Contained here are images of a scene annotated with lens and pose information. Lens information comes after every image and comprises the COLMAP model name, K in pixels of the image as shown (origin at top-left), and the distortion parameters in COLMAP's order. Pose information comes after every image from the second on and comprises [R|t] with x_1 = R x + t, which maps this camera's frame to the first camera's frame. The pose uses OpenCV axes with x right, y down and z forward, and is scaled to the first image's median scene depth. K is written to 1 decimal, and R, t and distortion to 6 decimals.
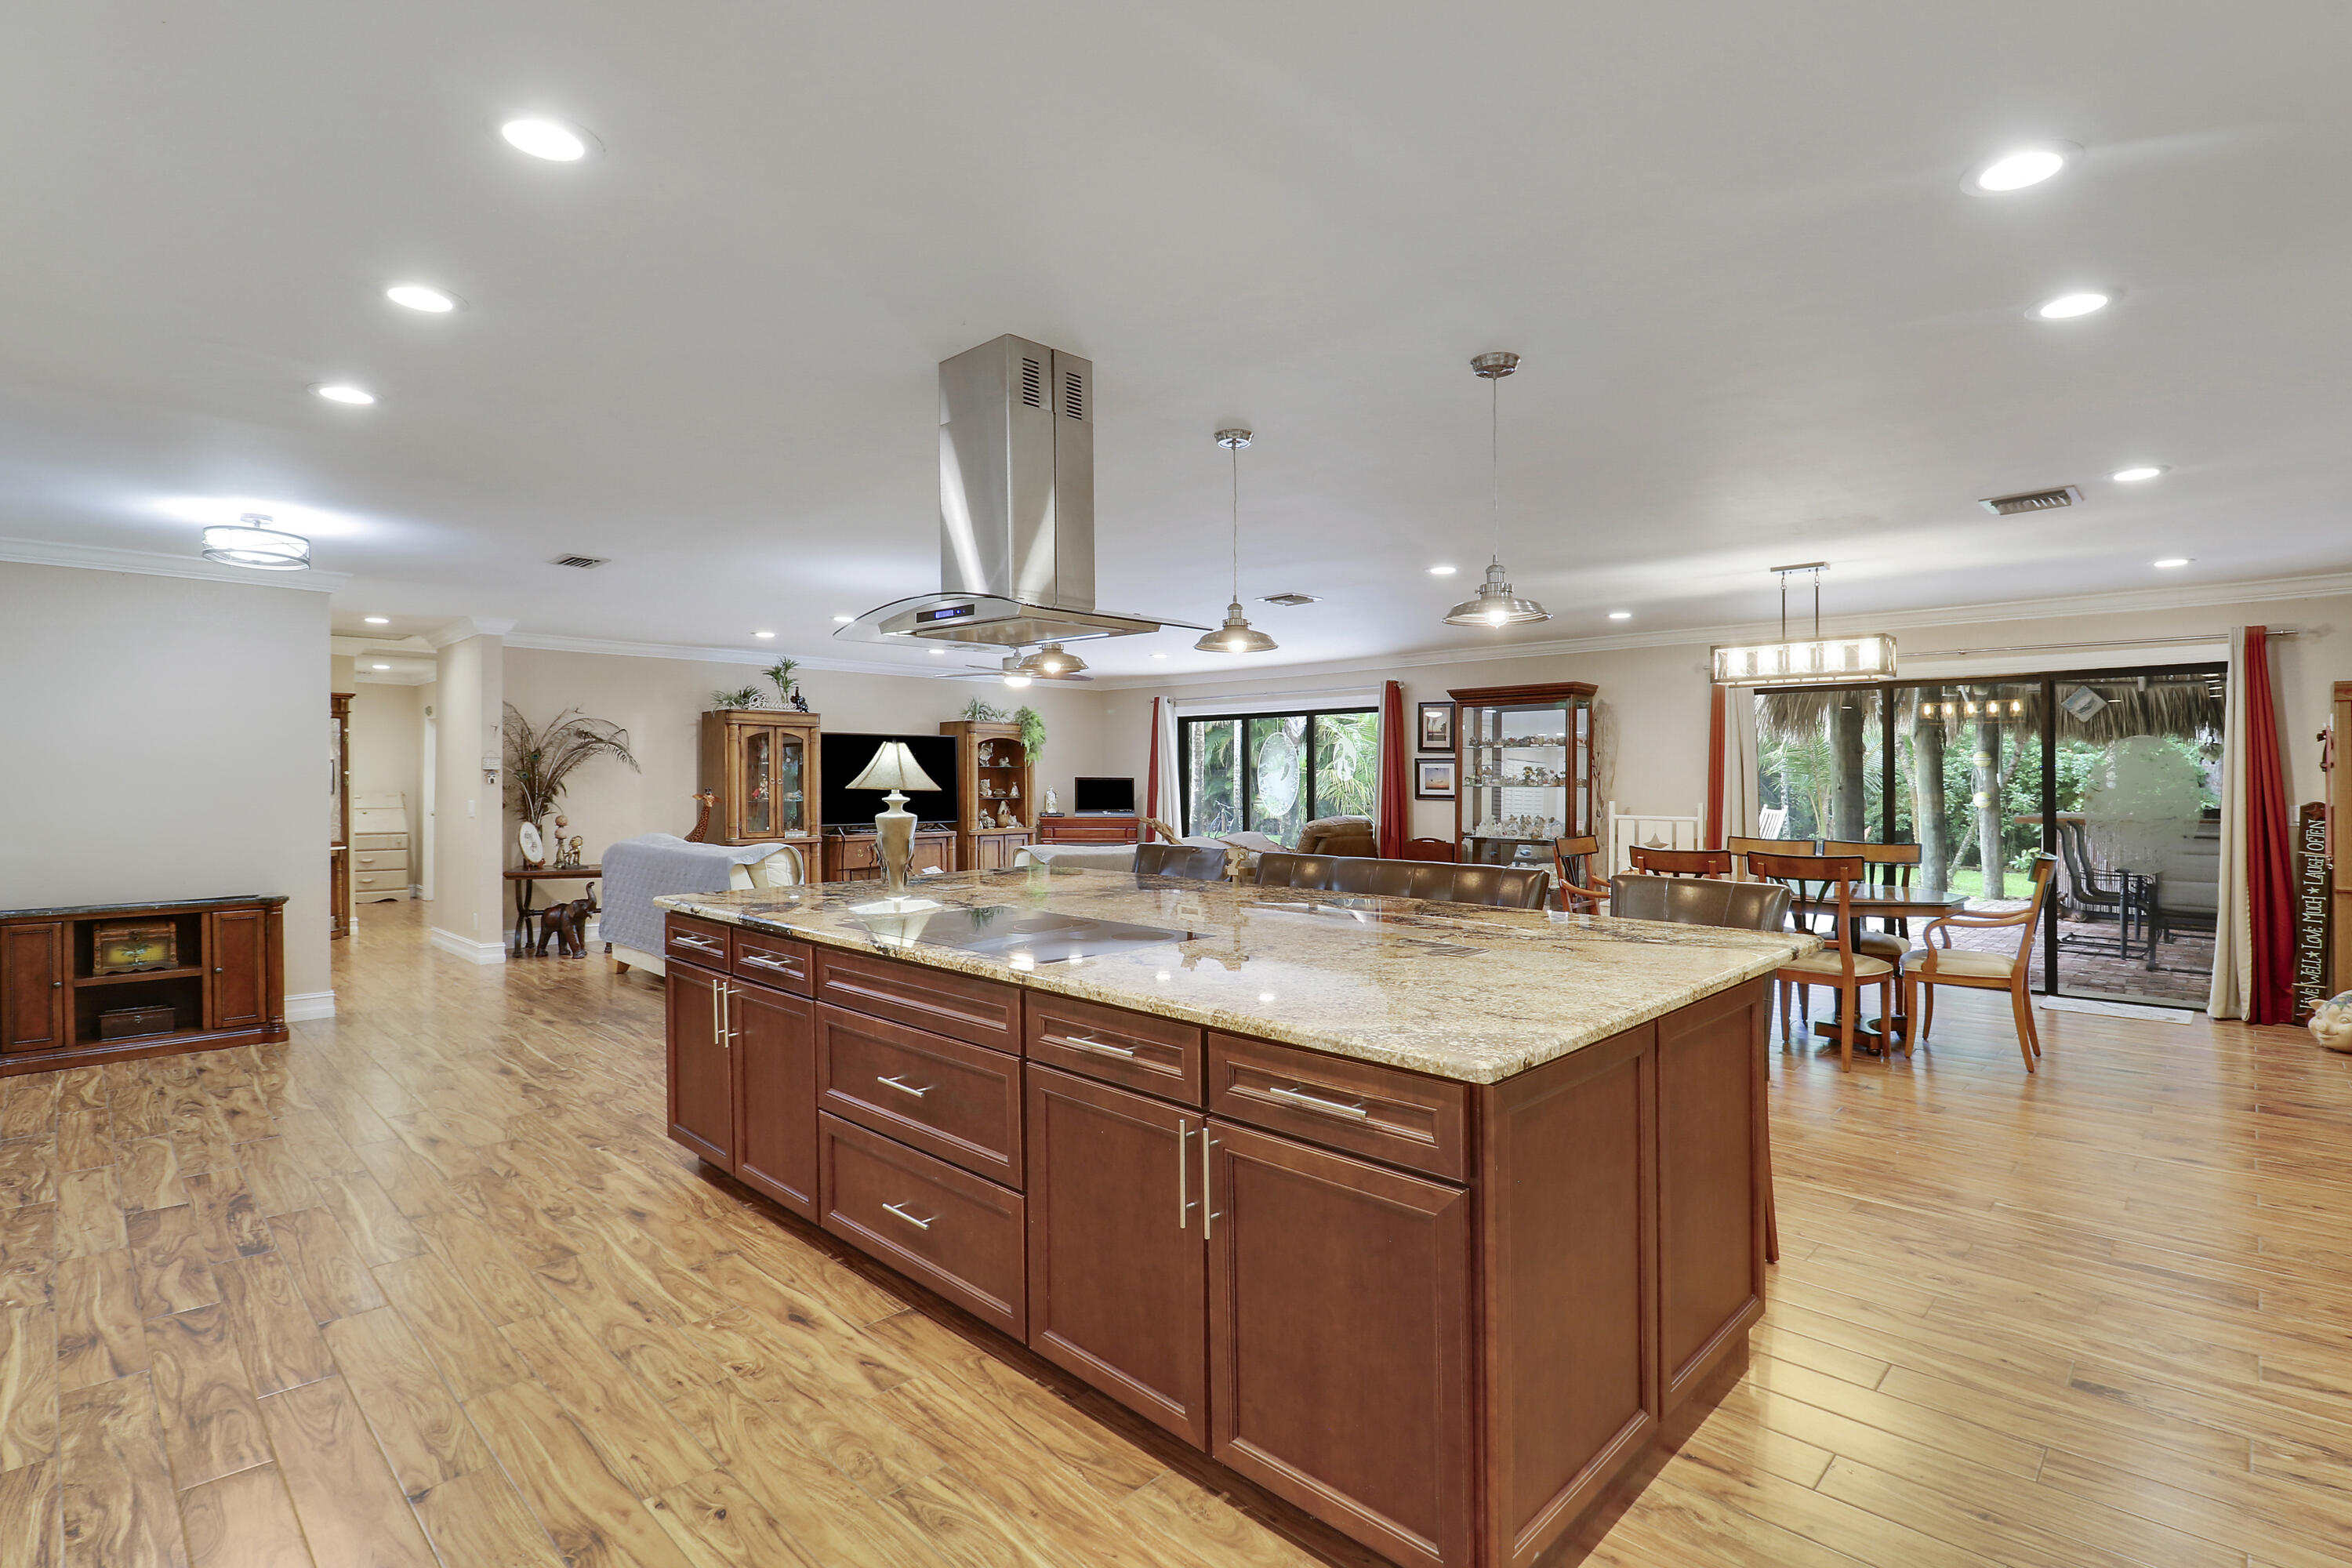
lens RADIAL K [[1103.9, 0, 1217.6], [0, 1103.9, 788.6], [0, 0, 1]] dist [-0.001116, -0.010850]
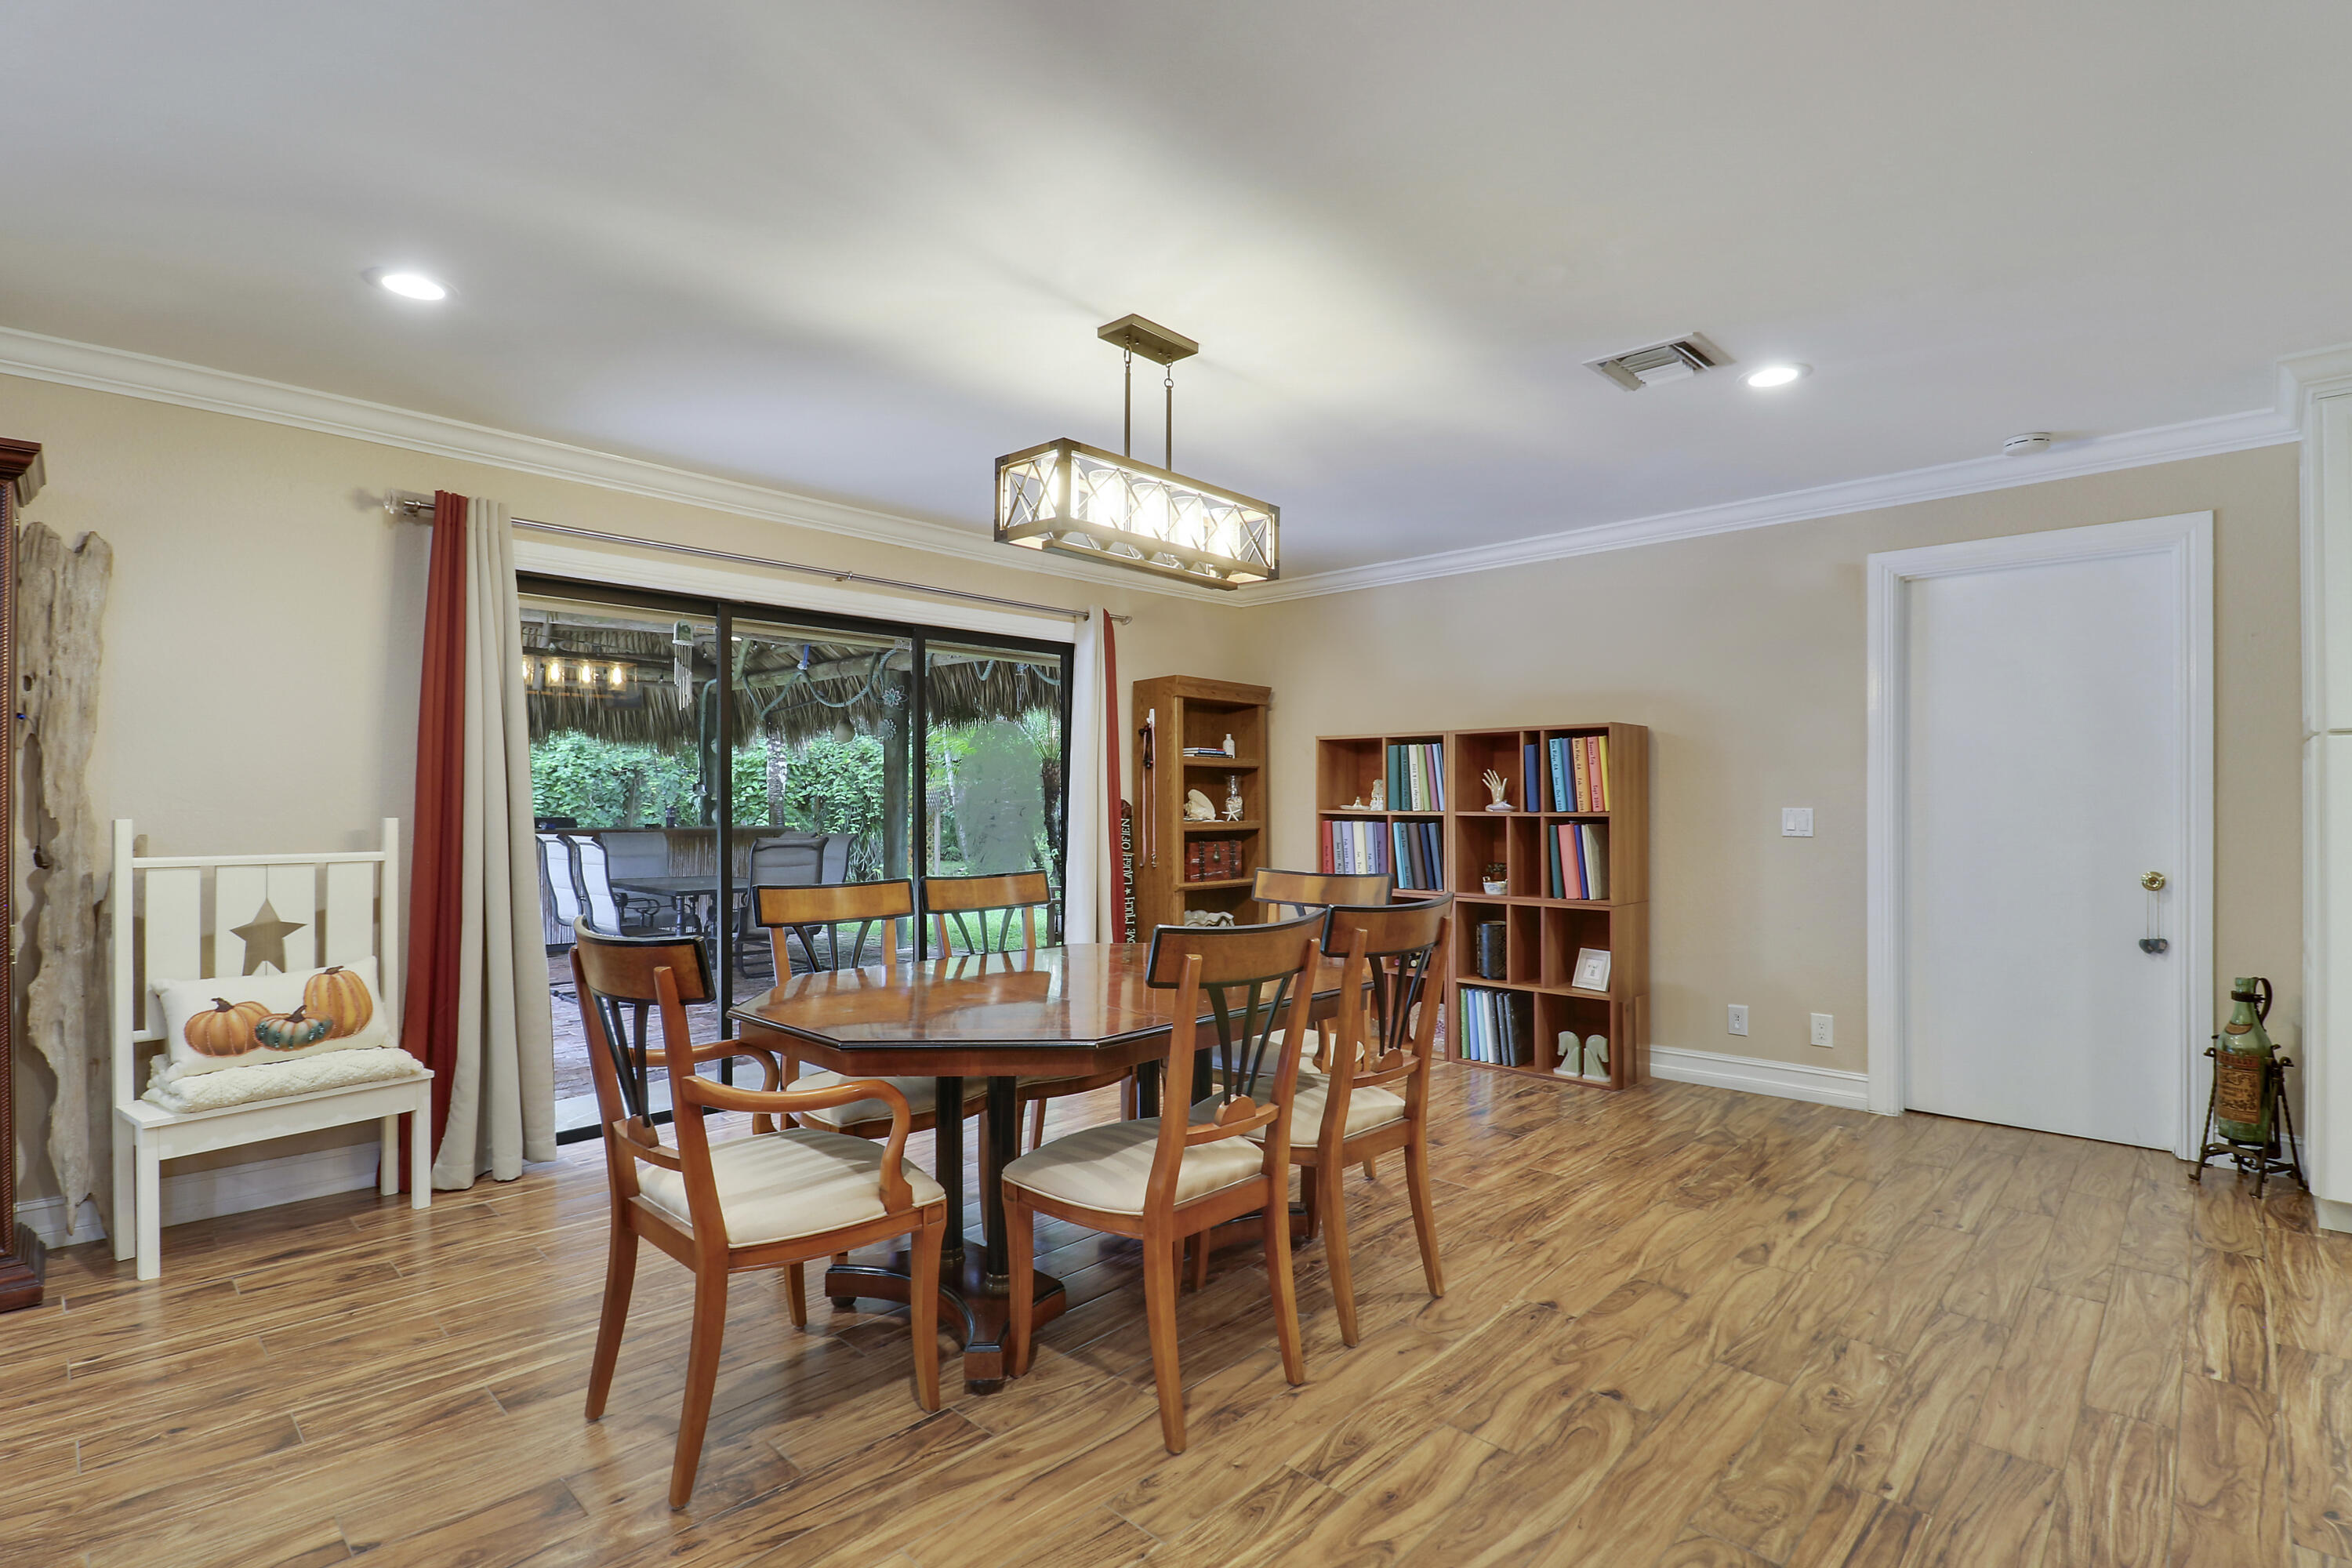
lens RADIAL K [[1132.0, 0, 1220.2], [0, 1132.0, 787.0], [0, 0, 1]] dist [-0.003629, -0.001176]
pose [[-0.019494, 0.008903, 0.999770, 0.015489], [0.008707, 0.999924, -0.008735, 0.009088], [-0.999772, 0.008535, -0.019570, 0.905582]]
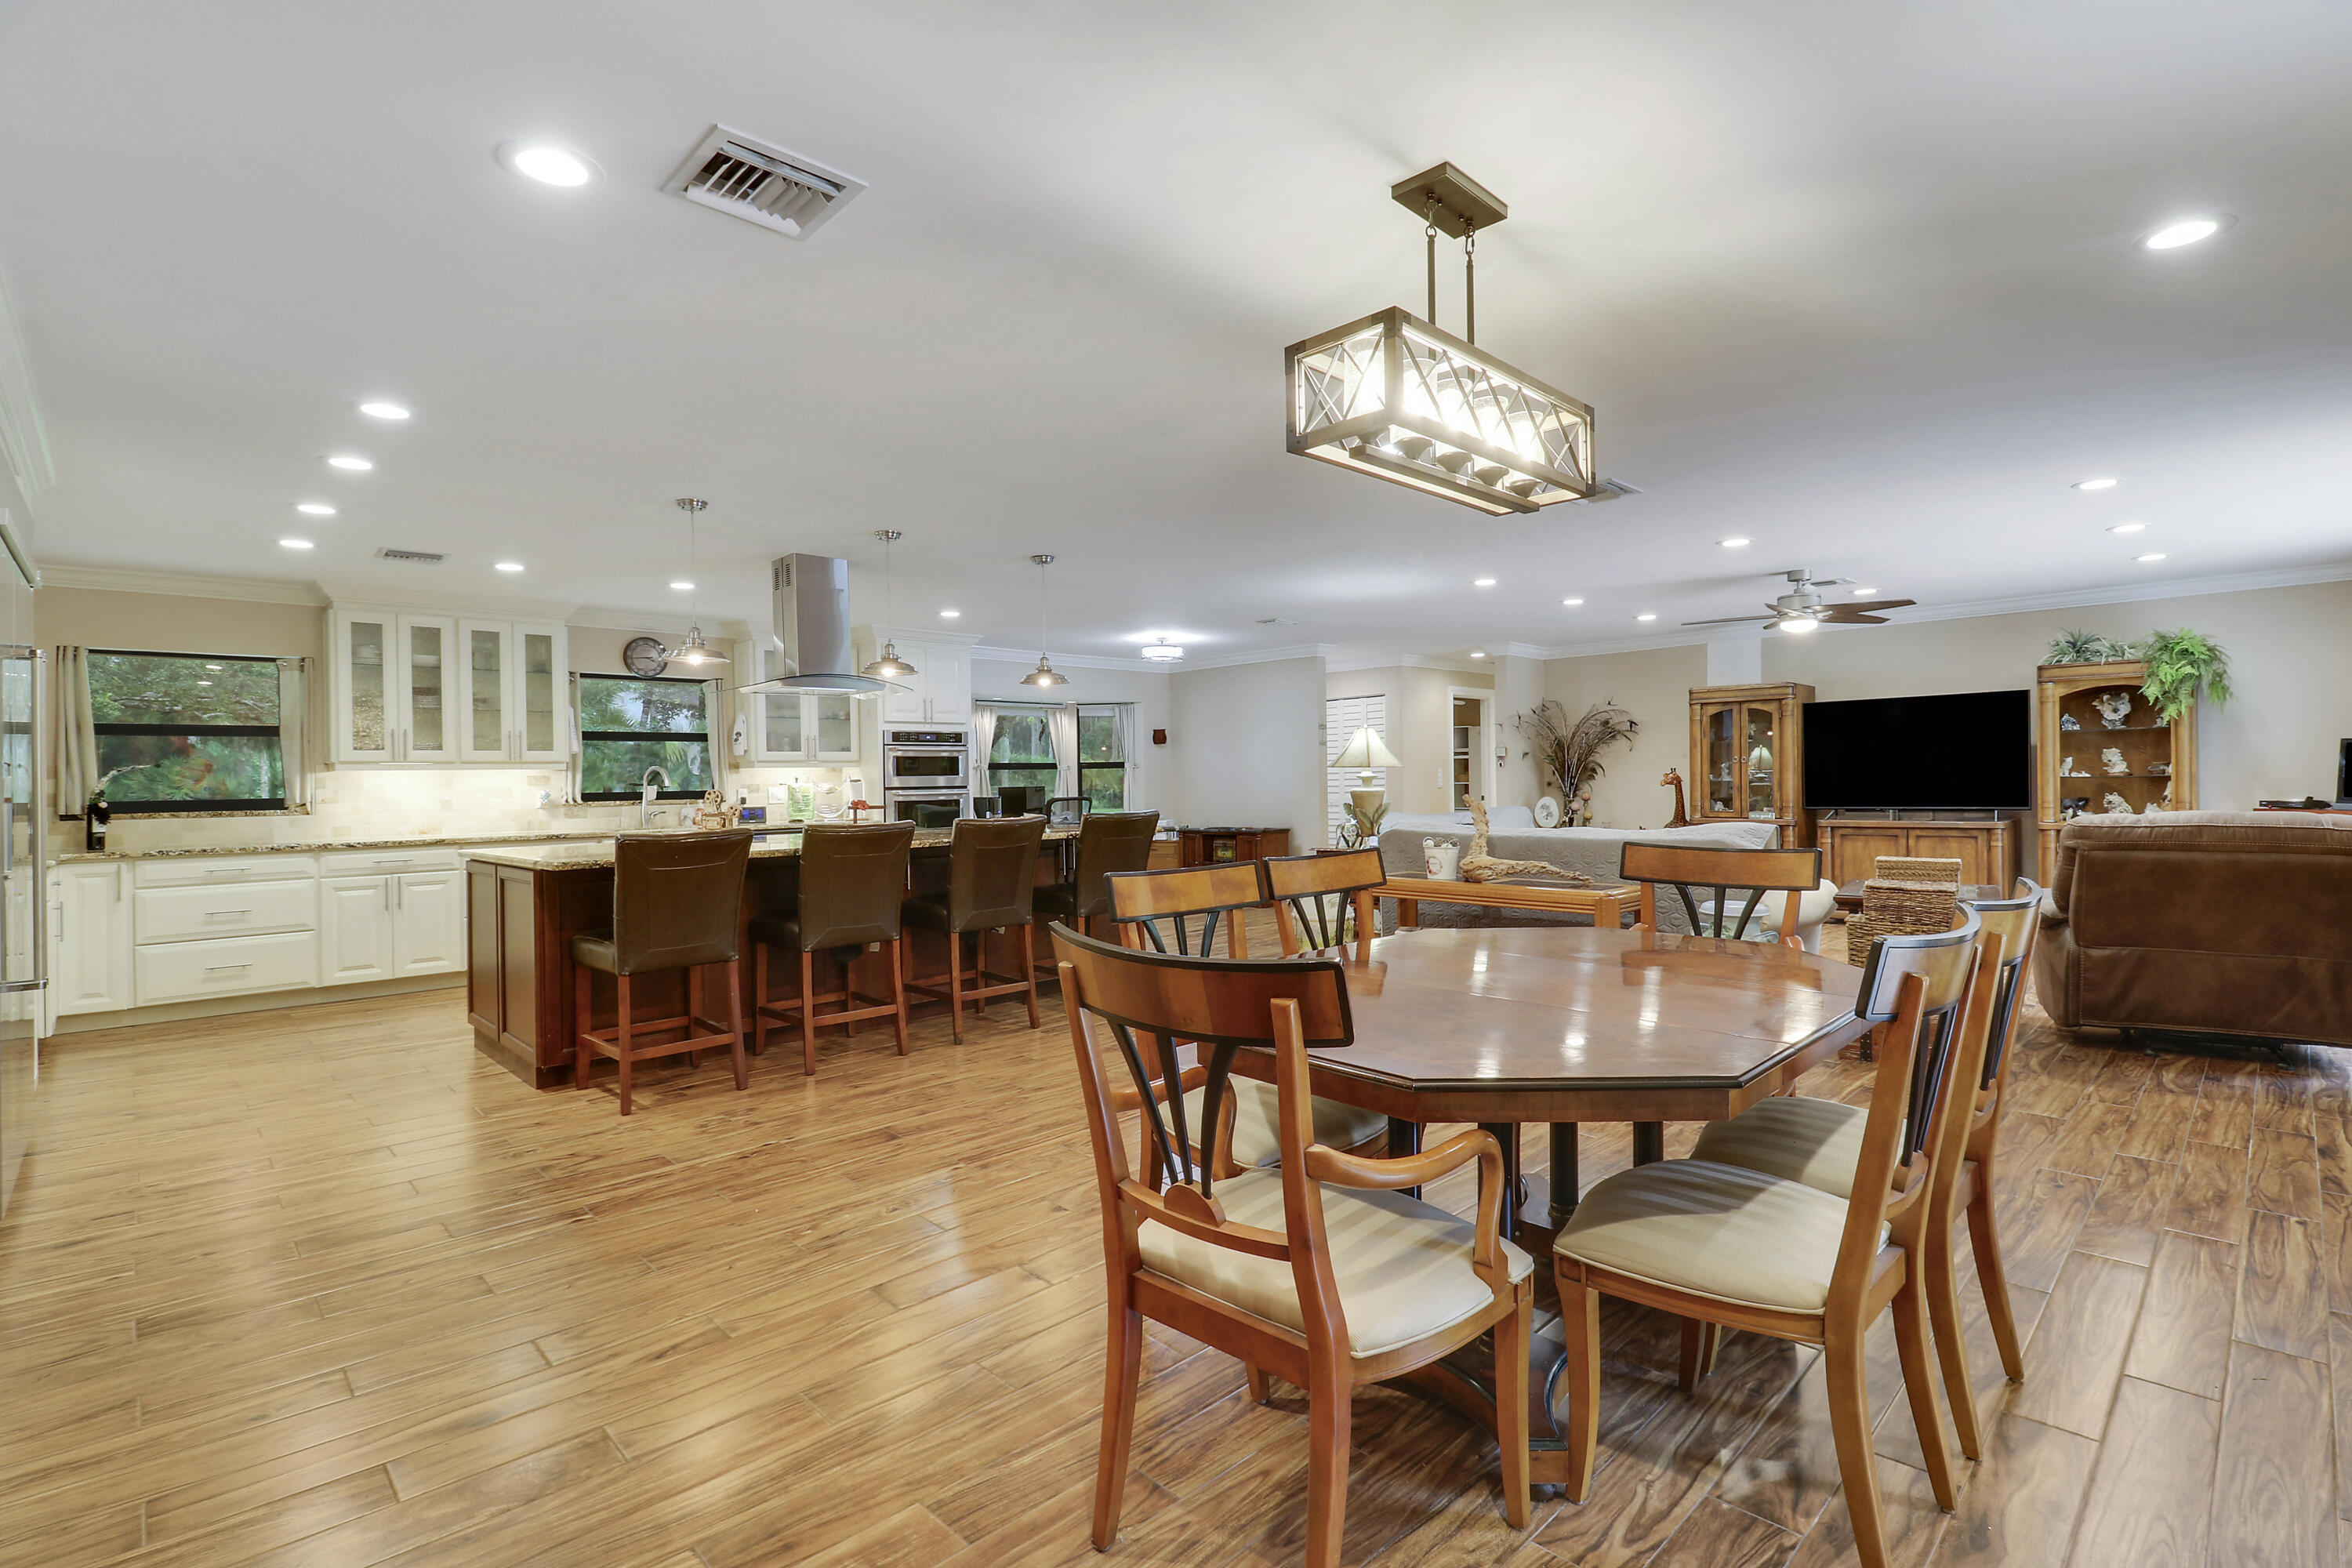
lens RADIAL K [[1098.9, 0, 1189.5], [0, 1098.9, 784.8], [0, 0, 1]] dist [-0.002074, -0.000576]
pose [[-0.036279, 0.002452, -0.999339, 0.882105], [0.006187, 0.999978, 0.002229, 0.016121], [0.999323, -0.006102, -0.036294, 0.848038]]
